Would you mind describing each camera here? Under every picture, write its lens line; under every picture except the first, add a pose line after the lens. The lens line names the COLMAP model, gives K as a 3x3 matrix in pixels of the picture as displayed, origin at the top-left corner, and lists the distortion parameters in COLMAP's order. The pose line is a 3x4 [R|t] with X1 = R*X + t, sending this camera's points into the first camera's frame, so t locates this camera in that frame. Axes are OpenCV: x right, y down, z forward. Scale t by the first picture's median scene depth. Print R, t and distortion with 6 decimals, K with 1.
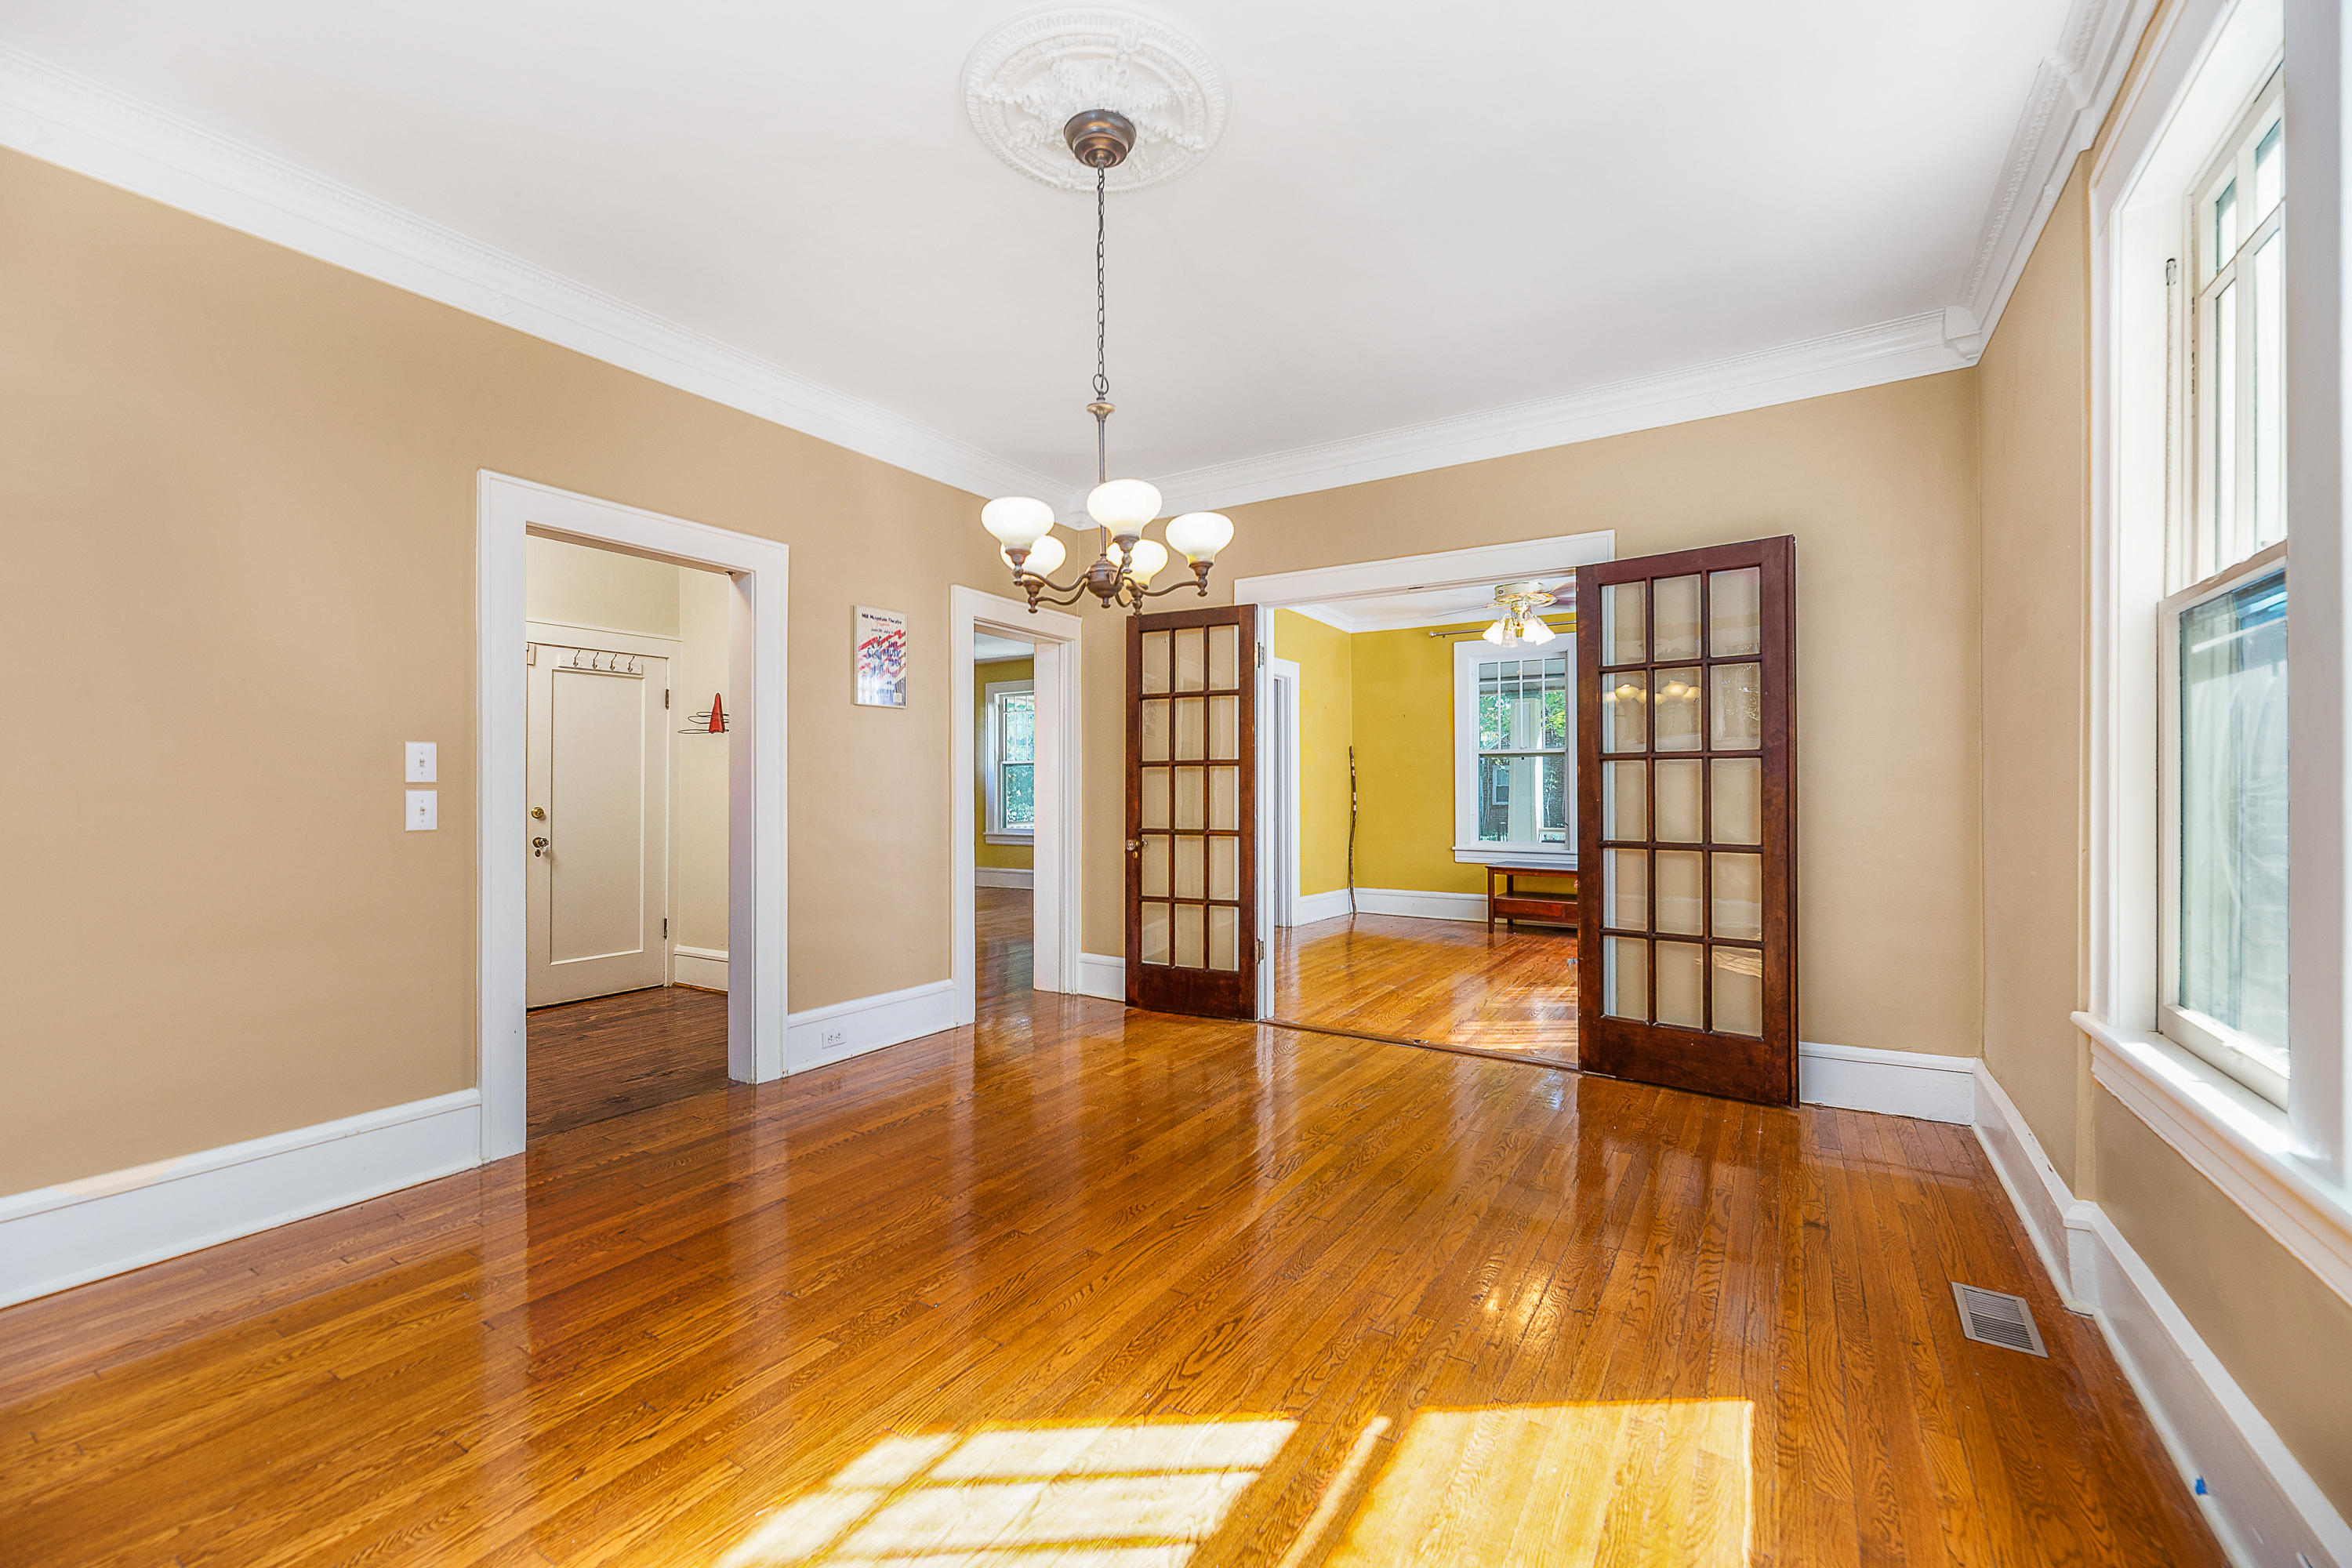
lens RADIAL K [[953.4, 0, 1178.7], [0, 953.4, 796.2], [0, 0, 1]] dist [0.001169, 0.000120]
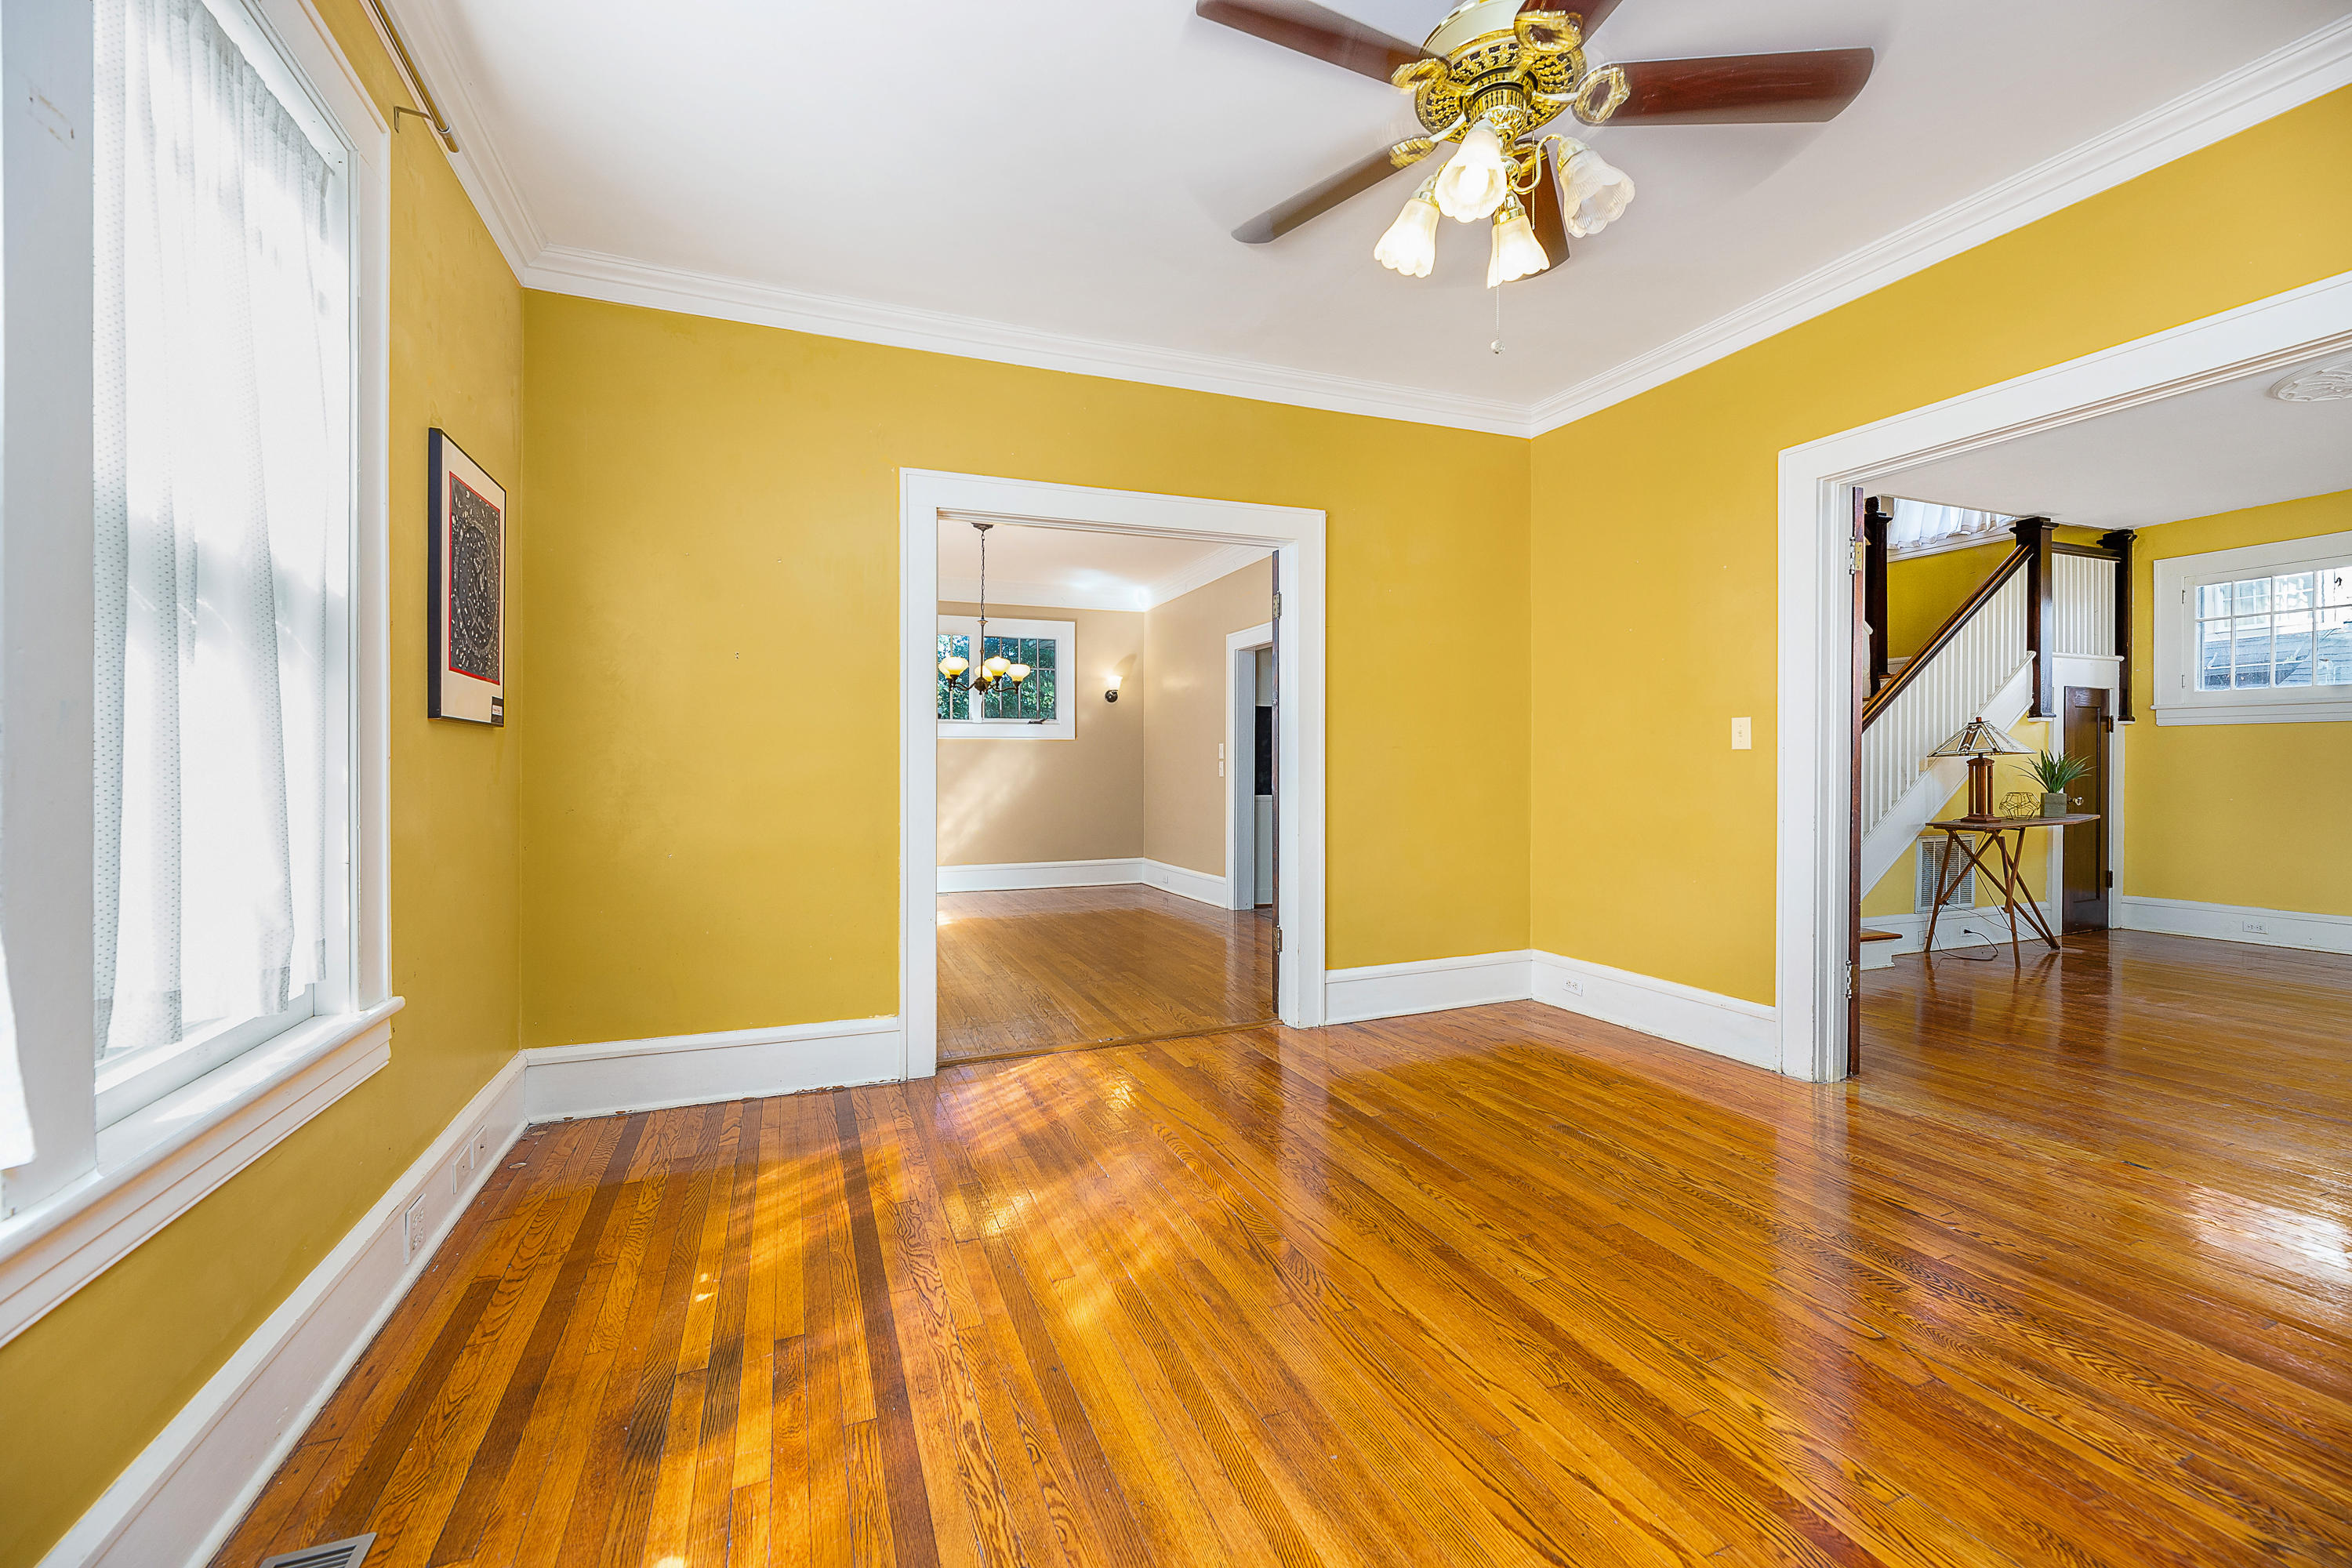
lens RADIAL K [[967.7, 0, 1170.8], [0, 967.7, 768.8], [0, 0, 1]] dist [0.001346, 0.000156]
pose [[-0.584776, 0.007005, -0.811165, 1.867751], [0.004290, 0.999975, 0.005543, 0.002300], [0.811184, -0.000238, -0.584791, 3.114587]]
